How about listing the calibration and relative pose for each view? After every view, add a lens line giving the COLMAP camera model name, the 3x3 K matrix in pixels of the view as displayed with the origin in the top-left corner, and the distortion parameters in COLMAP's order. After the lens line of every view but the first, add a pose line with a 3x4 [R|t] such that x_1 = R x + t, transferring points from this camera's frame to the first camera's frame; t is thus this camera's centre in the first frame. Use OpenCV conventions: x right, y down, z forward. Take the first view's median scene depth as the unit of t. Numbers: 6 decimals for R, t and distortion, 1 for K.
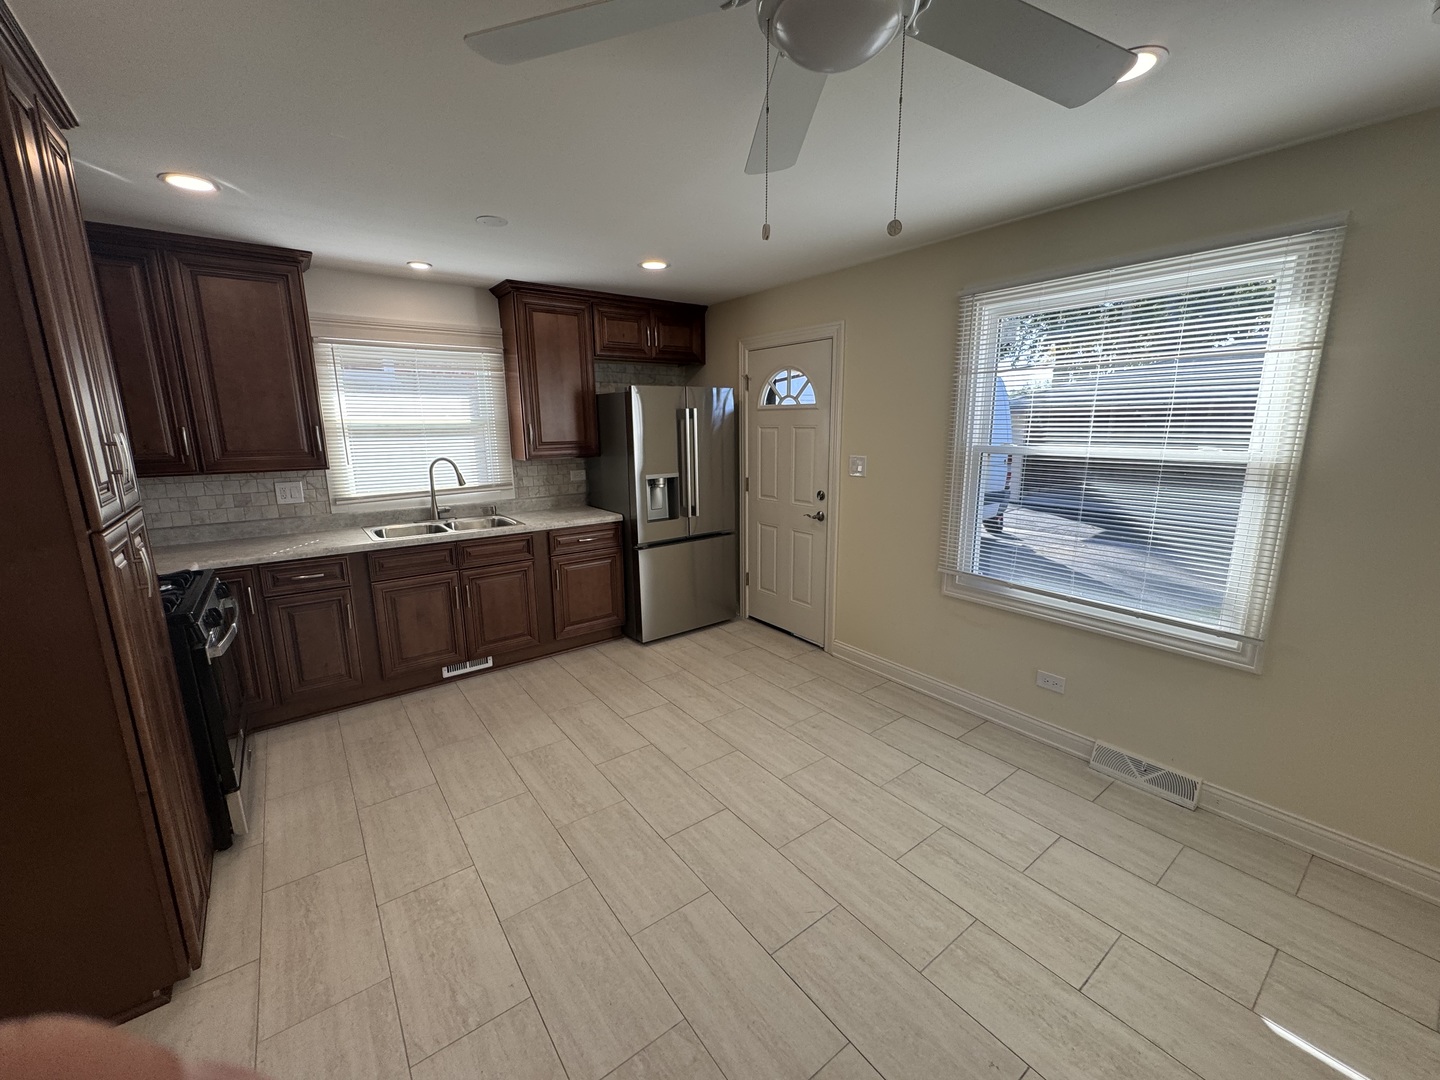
lens RADIAL K [[578.3, 0, 720.5], [0, 578.3, 536.5], [0, 0, 1]] dist [0.002162, -0.000059]
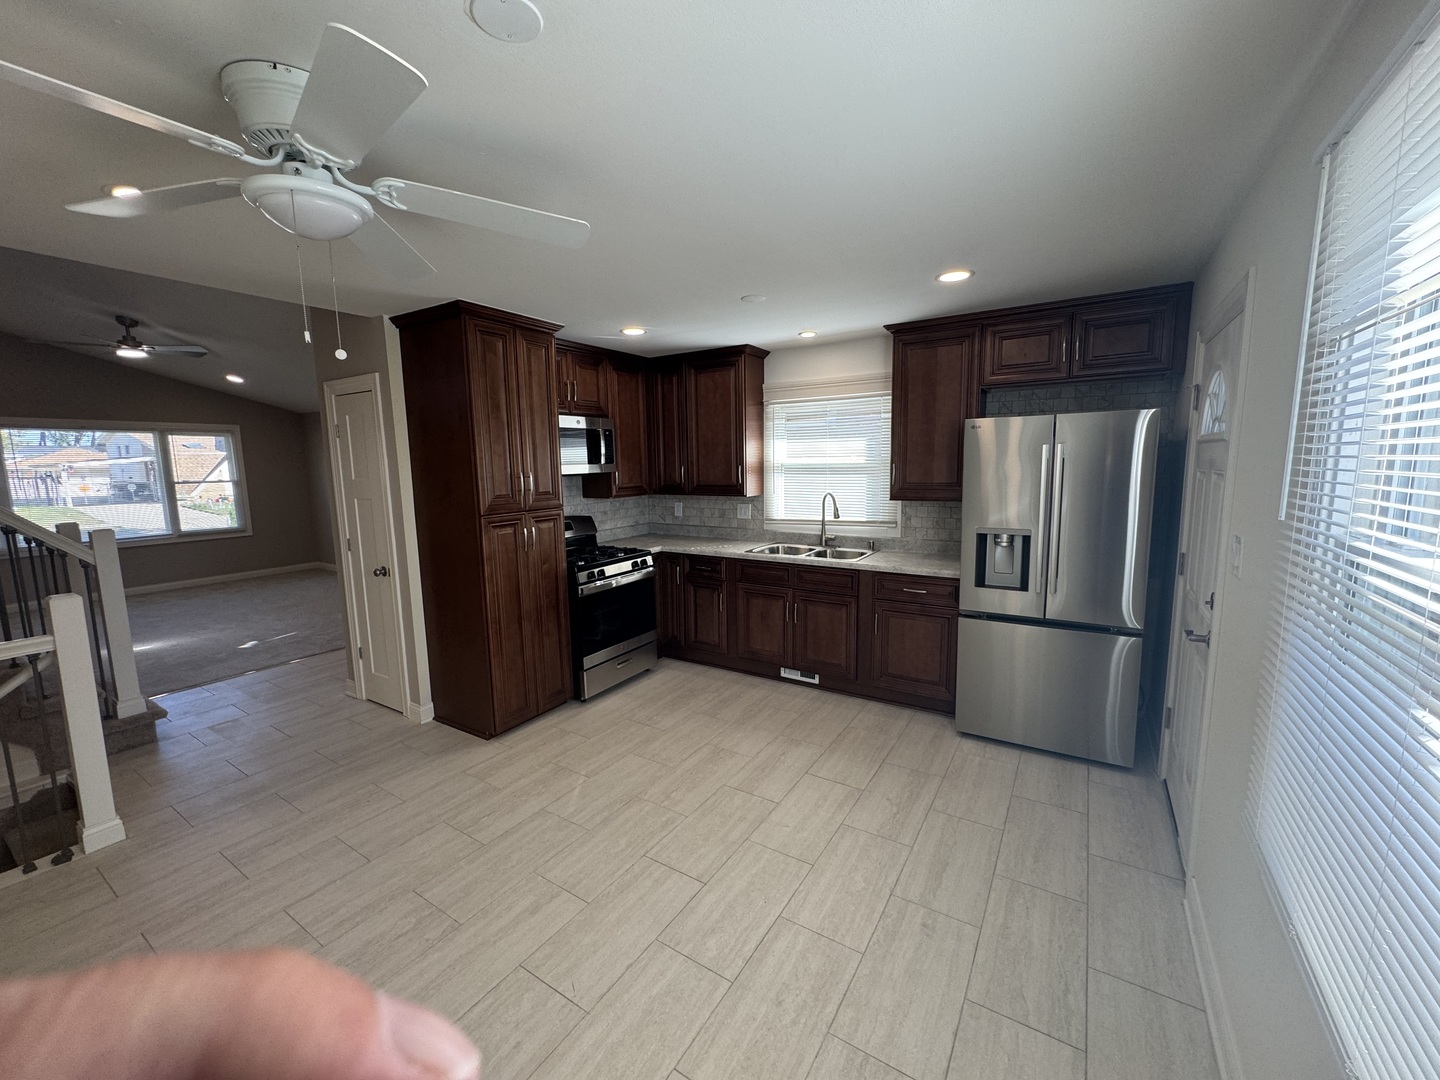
lens RADIAL K [[578.3, 0, 719.4], [0, 578.3, 540.3], [0, 0, 1]] dist [0.002162, -0.000059]
pose [[0.350271, 0.131730, -0.927339, 0.548177], [-0.170019, 0.982556, 0.075354, -0.098854], [0.921089, 0.131270, 0.366557, 0.414380]]
